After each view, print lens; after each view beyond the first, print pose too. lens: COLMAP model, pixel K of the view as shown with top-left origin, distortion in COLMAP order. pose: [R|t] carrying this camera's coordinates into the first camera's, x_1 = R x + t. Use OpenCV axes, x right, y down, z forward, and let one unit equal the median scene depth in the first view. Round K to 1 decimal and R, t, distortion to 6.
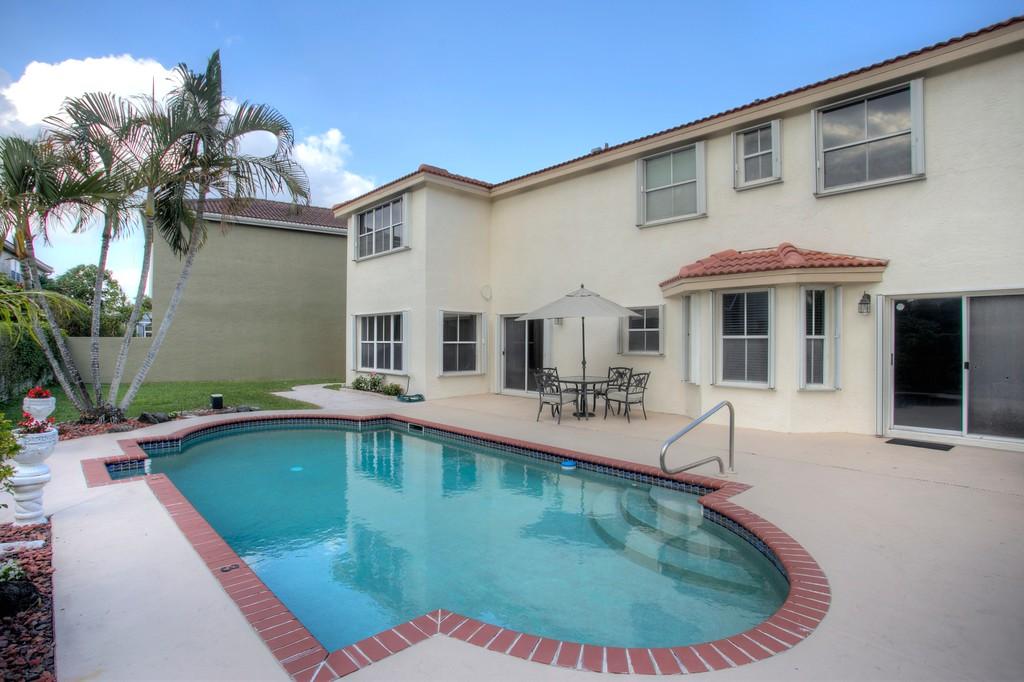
lens RADIAL K [[526.3, 0, 509.6], [0, 526.3, 343.4], [0, 0, 1]] dist [-0.075596, 0.035339]
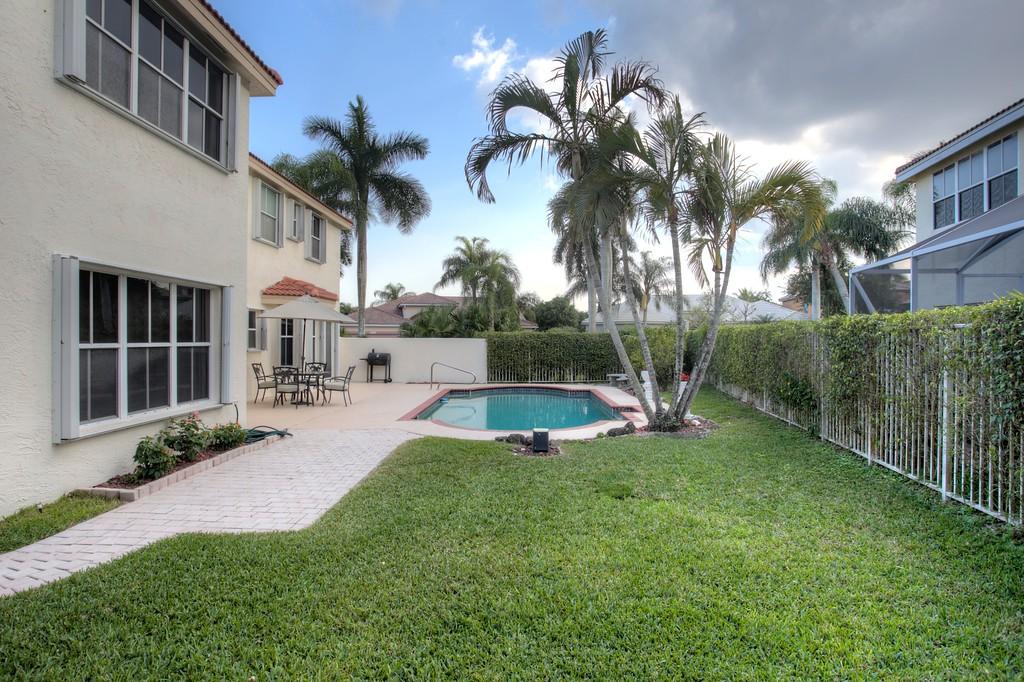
lens RADIAL K [[600.3, 0, 536.0], [0, 600.3, 339.1], [0, 0, 1]] dist [-0.076726, 0.047014]
pose [[-0.729163, -0.005763, 0.684316, -0.837581], [-0.003252, 0.999982, 0.004957, -0.010850], [-0.684333, 0.001389, -0.729169, 1.215020]]
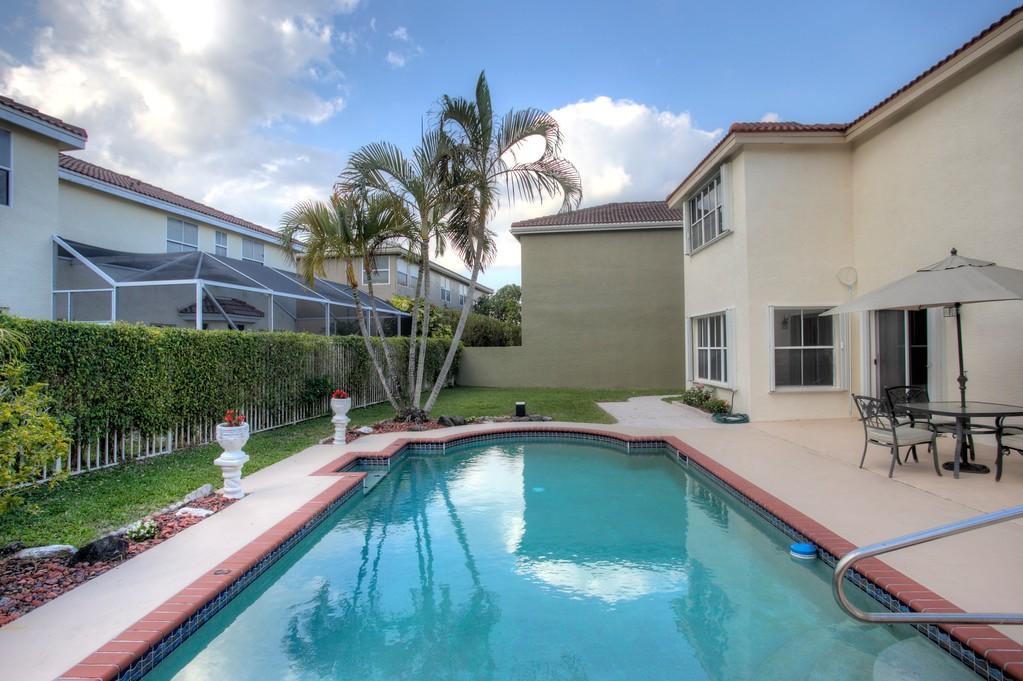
lens RADIAL K [[559.6, 0, 511.5], [0, 559.6, 340.5], [0, 0, 1]] dist [-0.028464, 0.001834]
pose [[0.714207, -0.022607, -0.699569, 0.160110], [0.012076, 0.999727, -0.019978, -0.001079], [0.699830, 0.005820, 0.714285, 0.150053]]
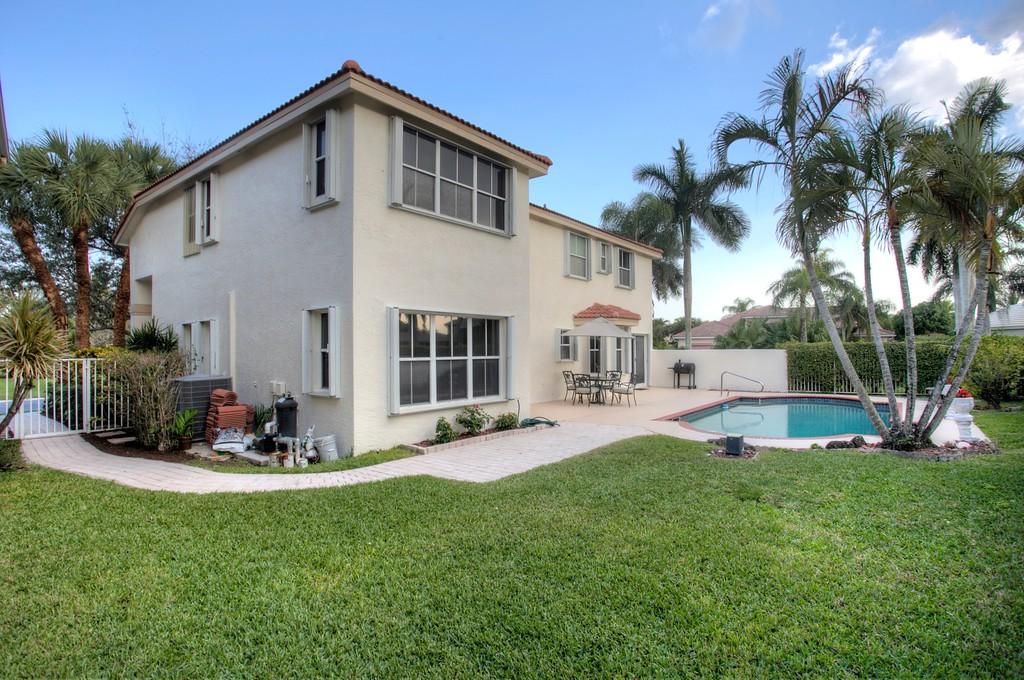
lens RADIAL K [[526.3, 0, 509.6], [0, 526.3, 342.4], [0, 0, 1]] dist [-0.075596, 0.035339]
pose [[-0.157277, 0.012346, 0.987477, -0.953721], [0.009023, 0.999898, -0.011065, -0.015051], [-0.987513, 0.007169, -0.157373, 1.111991]]
